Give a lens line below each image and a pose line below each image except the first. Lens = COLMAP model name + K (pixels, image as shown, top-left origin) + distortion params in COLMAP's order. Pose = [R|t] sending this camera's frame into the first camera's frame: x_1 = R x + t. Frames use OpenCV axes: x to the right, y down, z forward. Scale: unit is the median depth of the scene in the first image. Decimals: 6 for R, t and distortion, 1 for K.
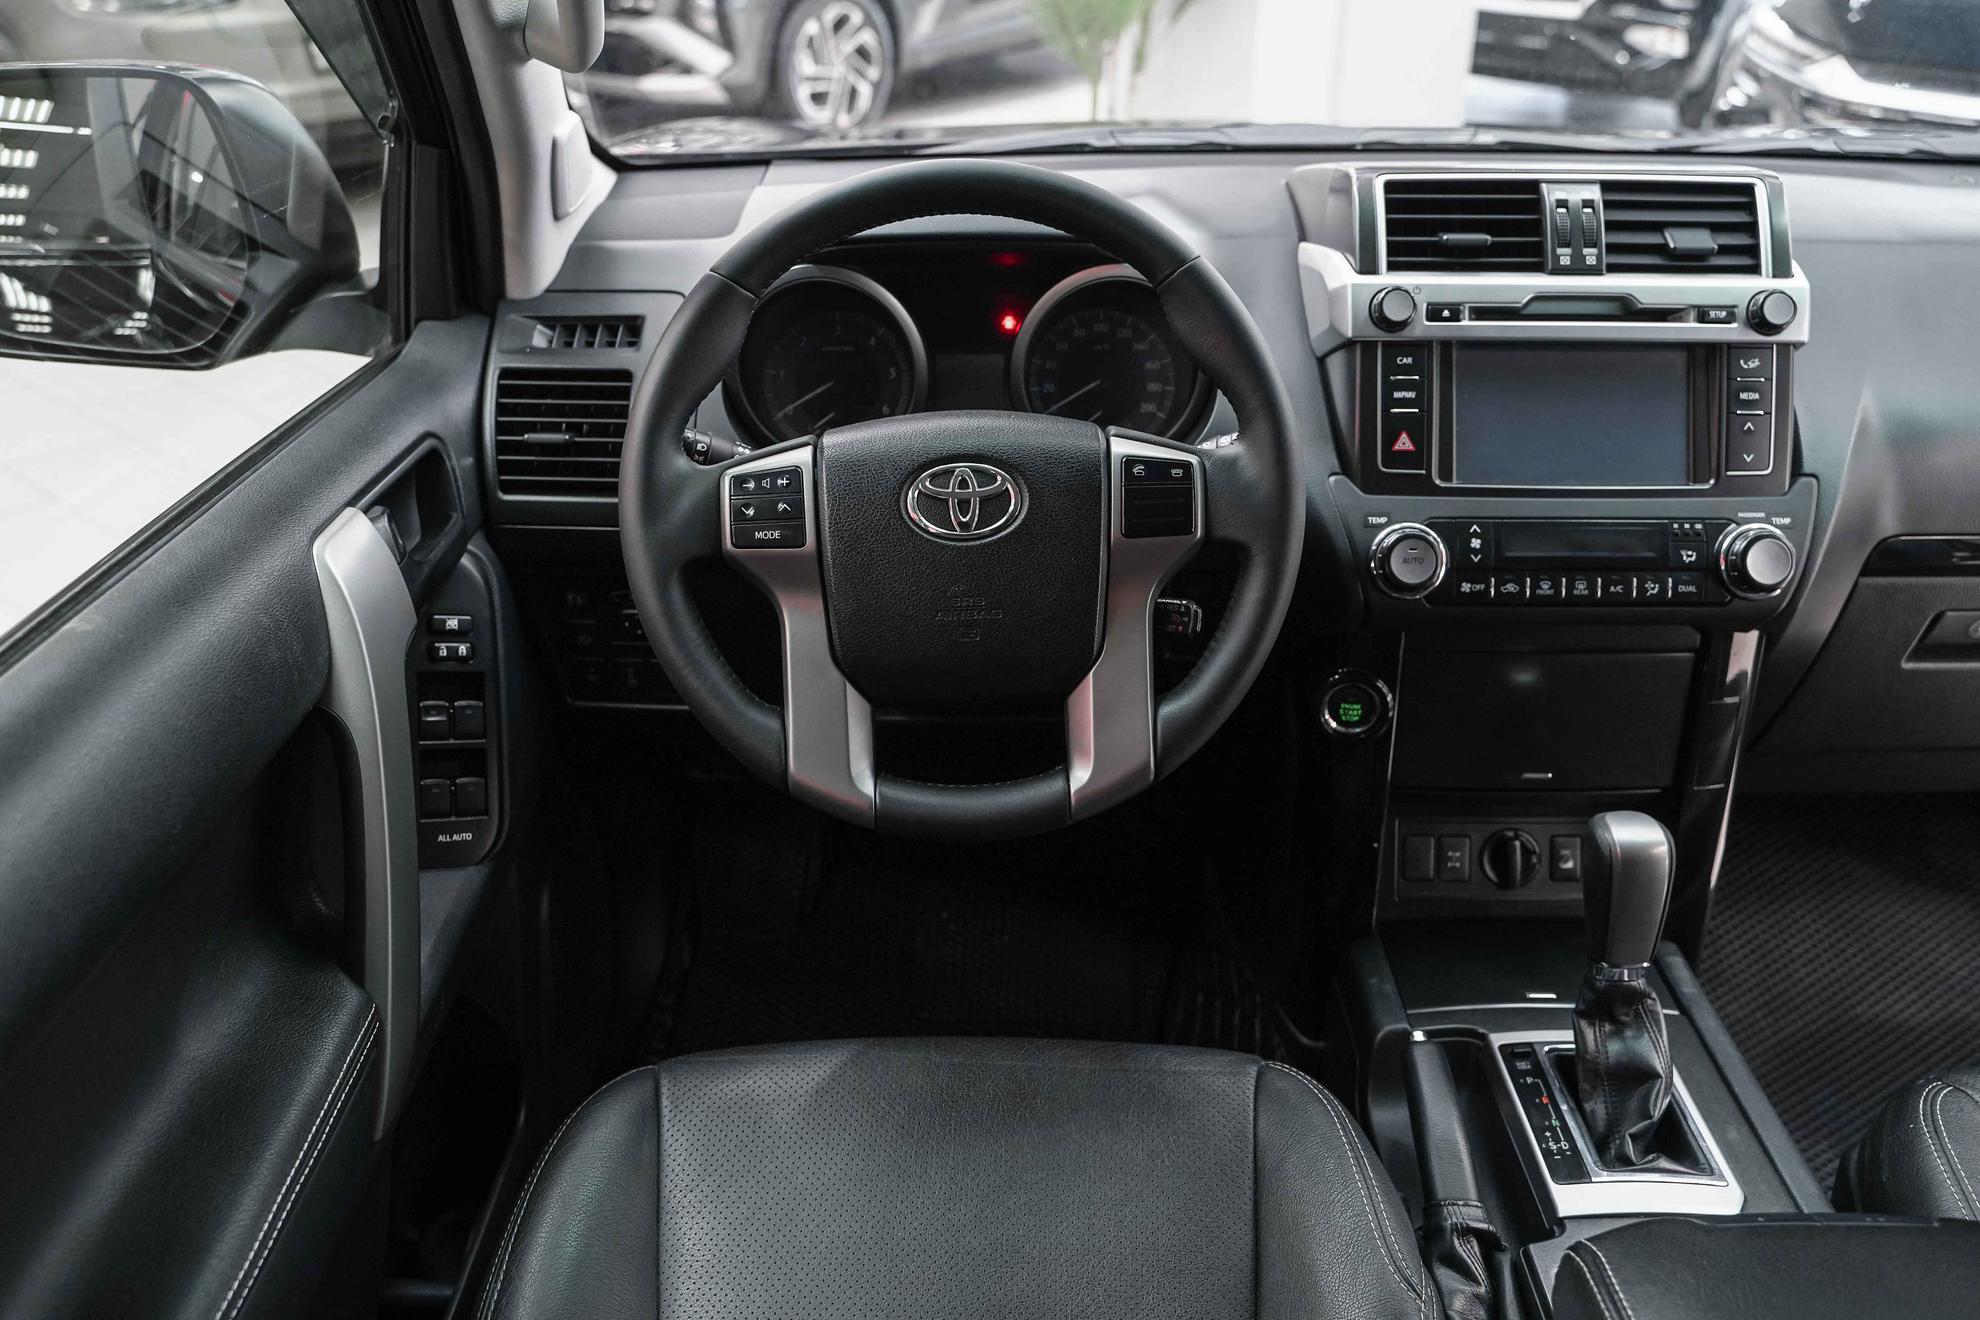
lens RADIAL K [[1614.2, 0, 990.0], [0, 1614.2, 660.0], [0, 0, 1]] dist [-0.004806, -0.004319]
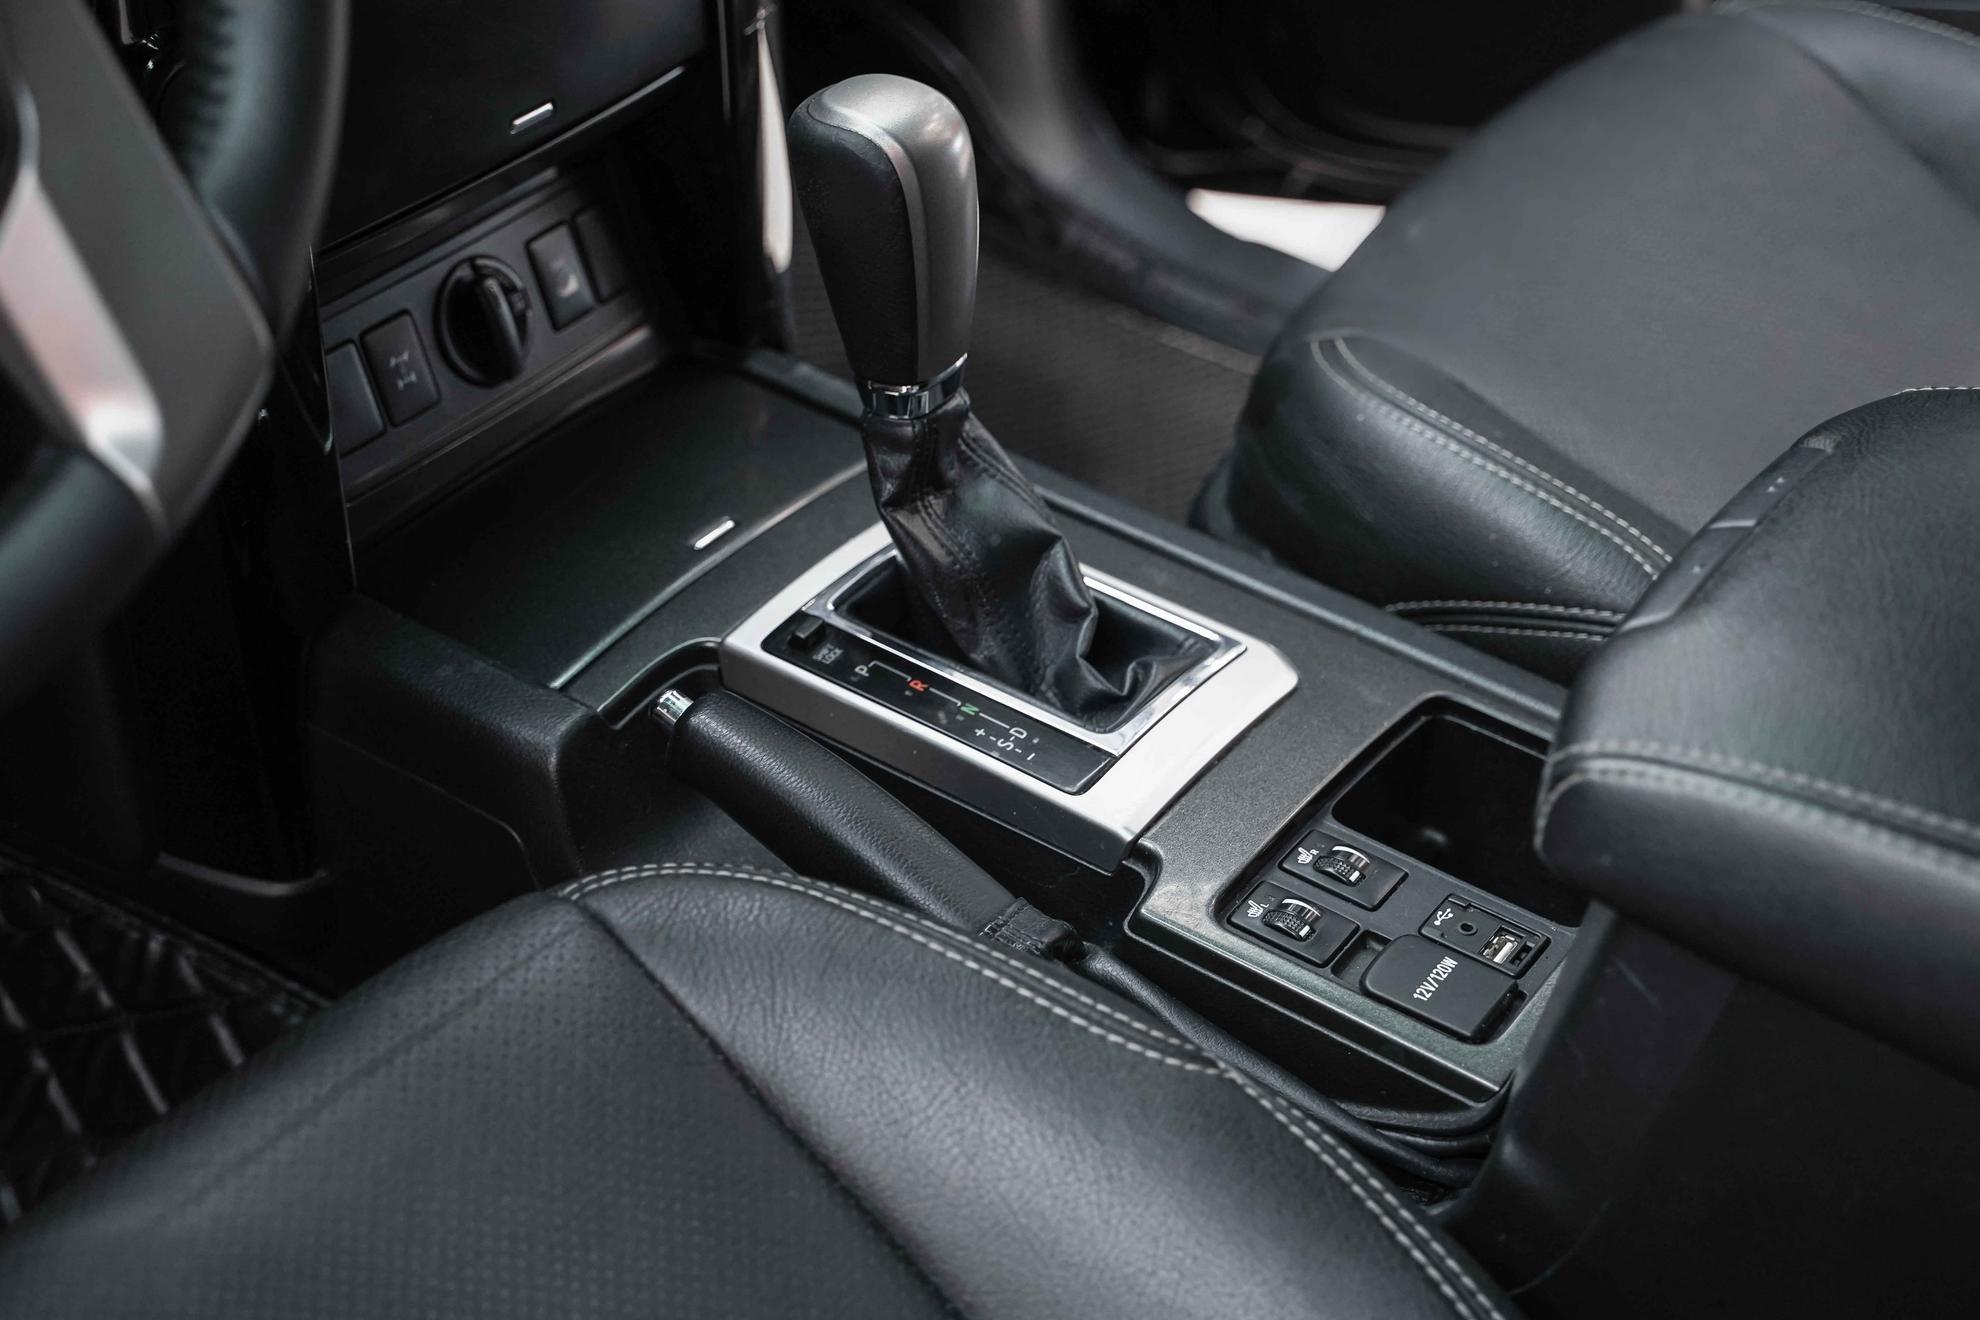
lens RADIAL K [[3204.9, 0, 990.0], [0, 3204.9, 660.0], [0, 0, 1]] dist [-0.005564, 0.009103]
pose [[0.556429, -0.454497, 0.695571, -0.325002], [0.320360, 0.889761, 0.325108, -0.049923], [-0.766653, 0.041933, 0.640691, 0.333884]]
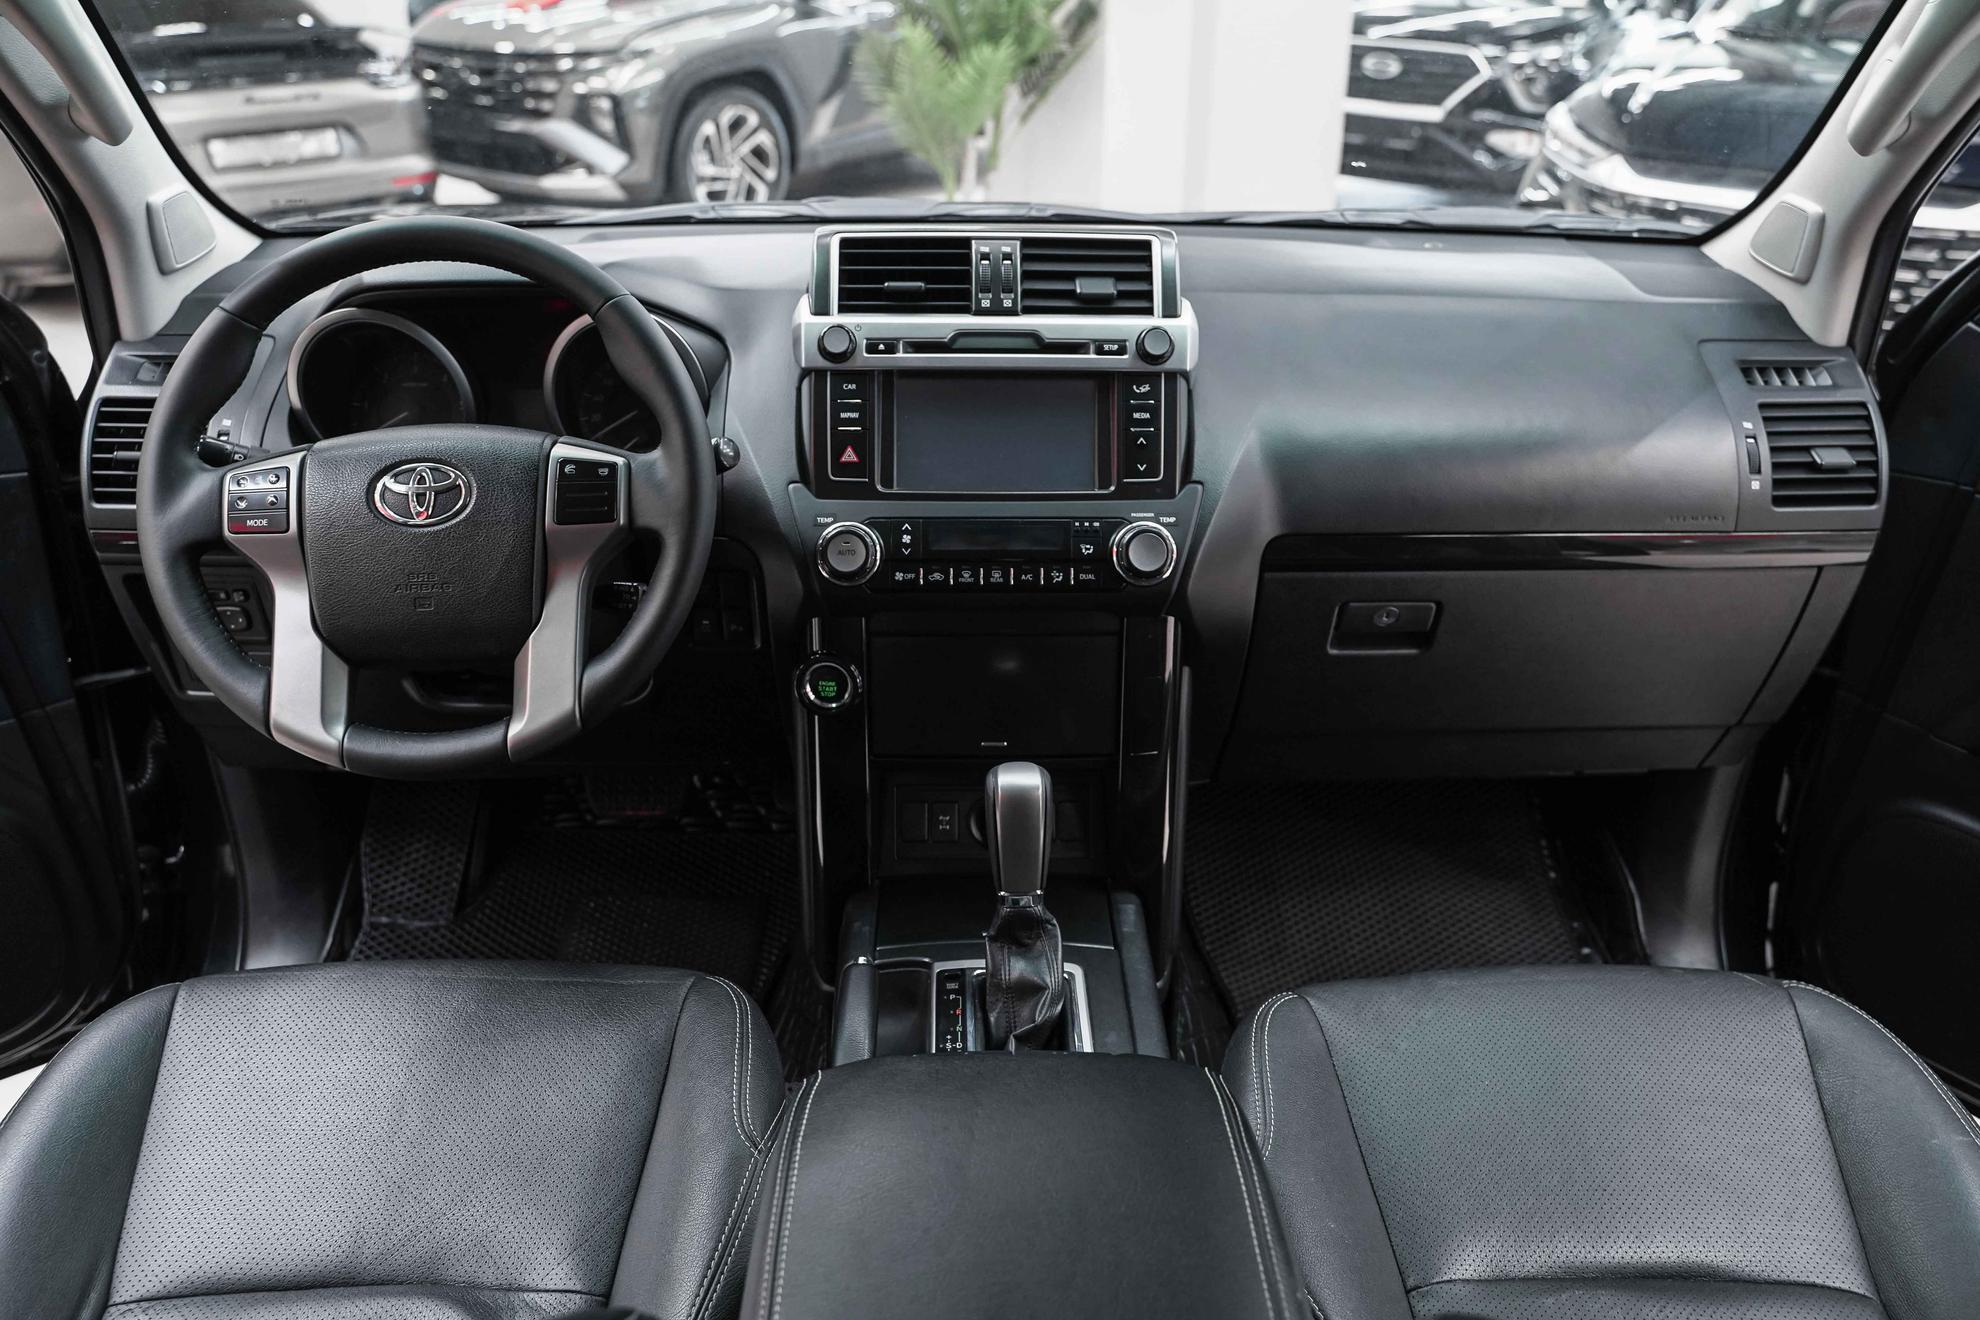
lens RADIAL K [[1614.2, 0, 990.0], [0, 1614.2, 660.0], [0, 0, 1]] dist [-0.004806, -0.004319]
pose [[0.999880, -0.003456, 0.015101, 0.340977], [0.004334, 0.998278, -0.058508, 0.084831], [-0.014873, 0.058567, 0.998173, -0.174066]]
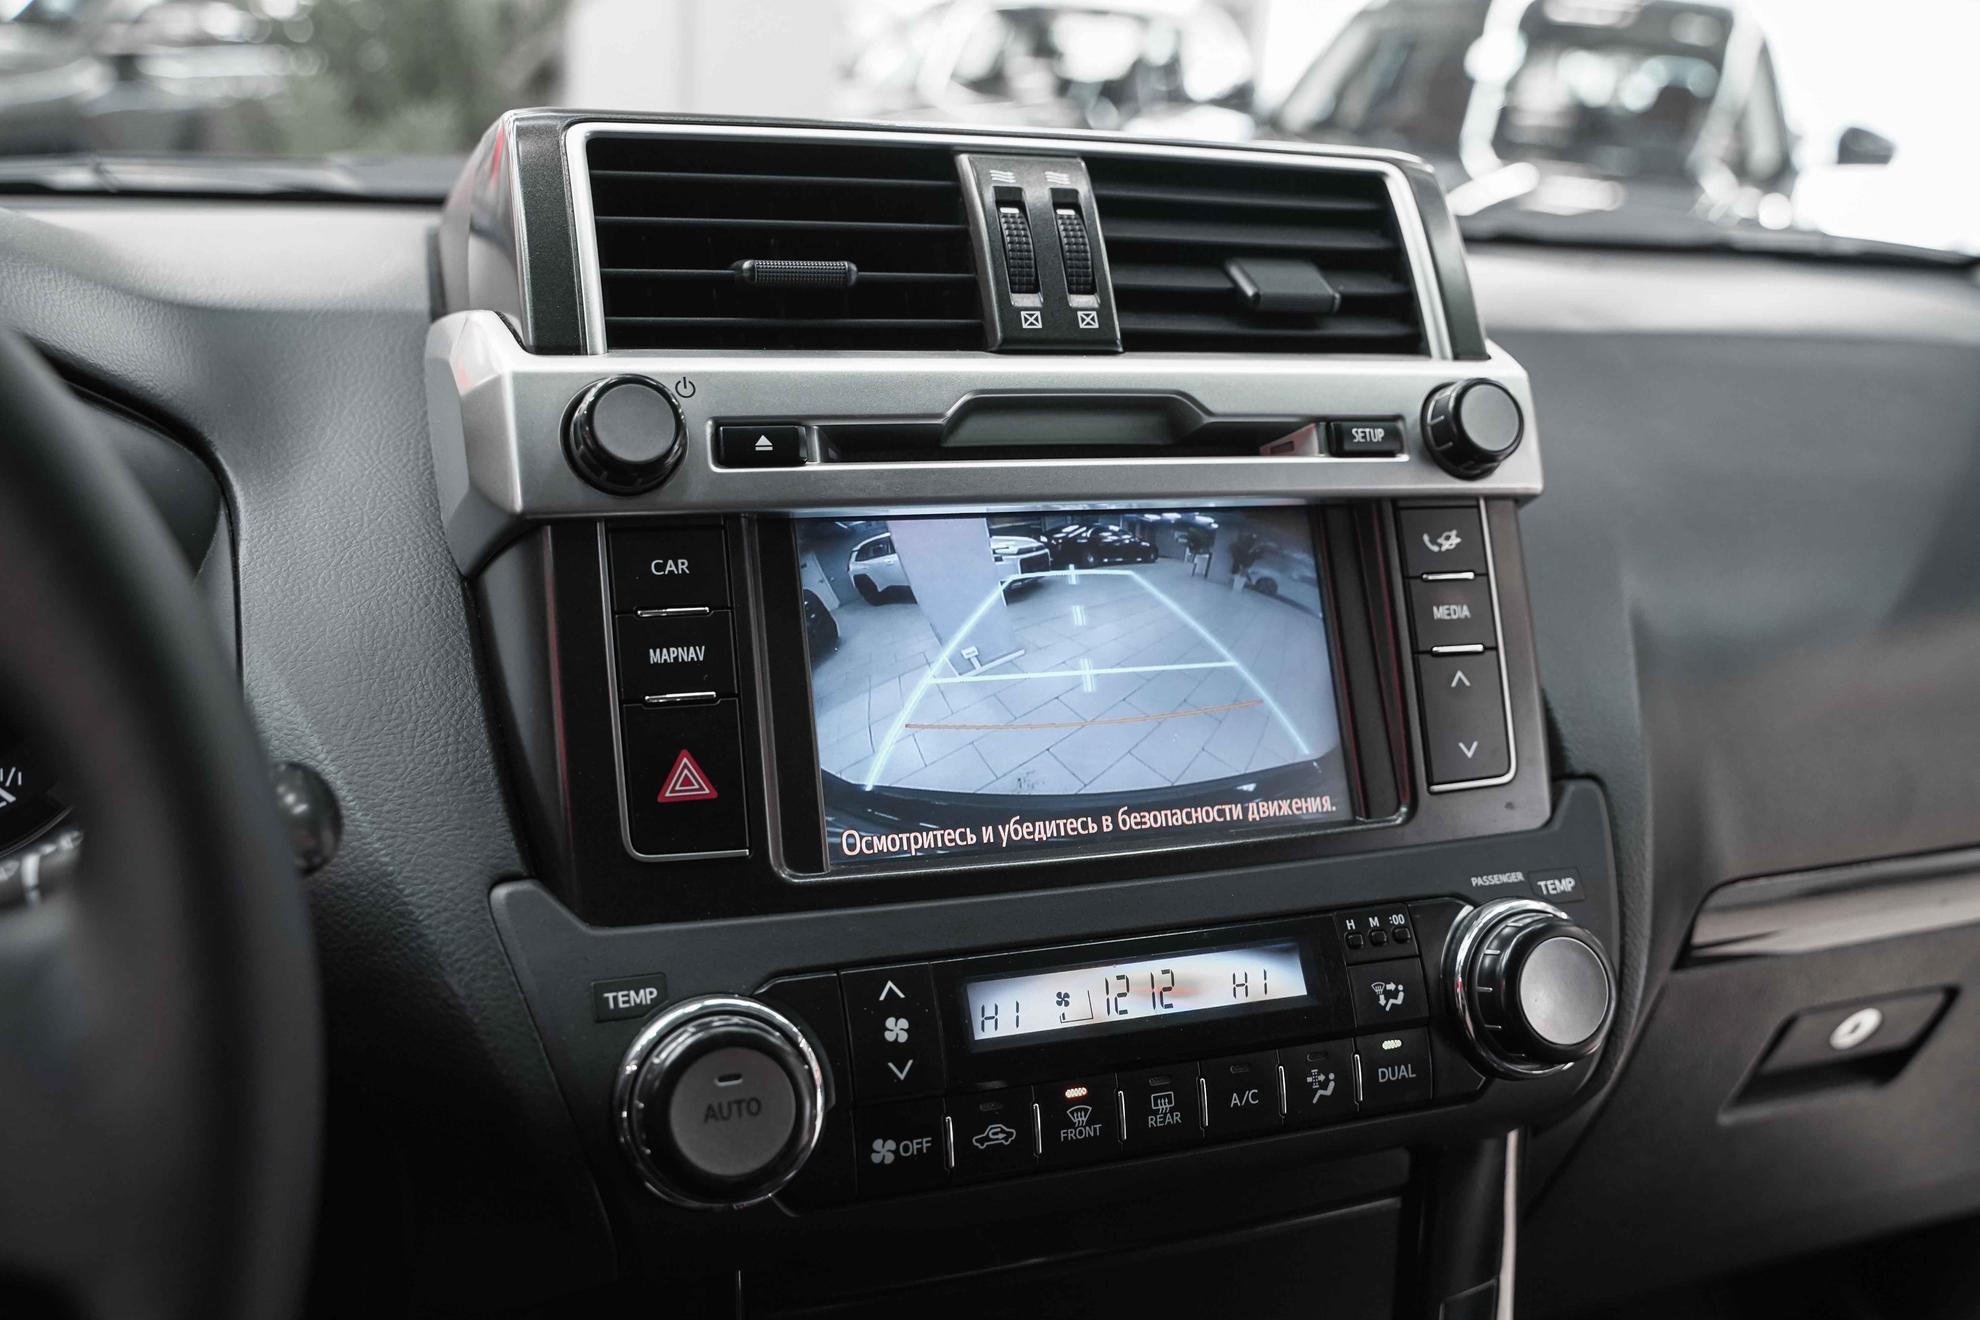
lens RADIAL K [[1769.1, 0, 999.7], [0, 1769.1, 655.2], [0, 0, 1]] dist [-0.005186, 0.002745]
pose [[0.939755, -0.057750, 0.336935, 0.187426], [0.111448, 0.983534, -0.142266, -0.096225], [-0.323172, 0.171246, 0.930717, 0.585751]]
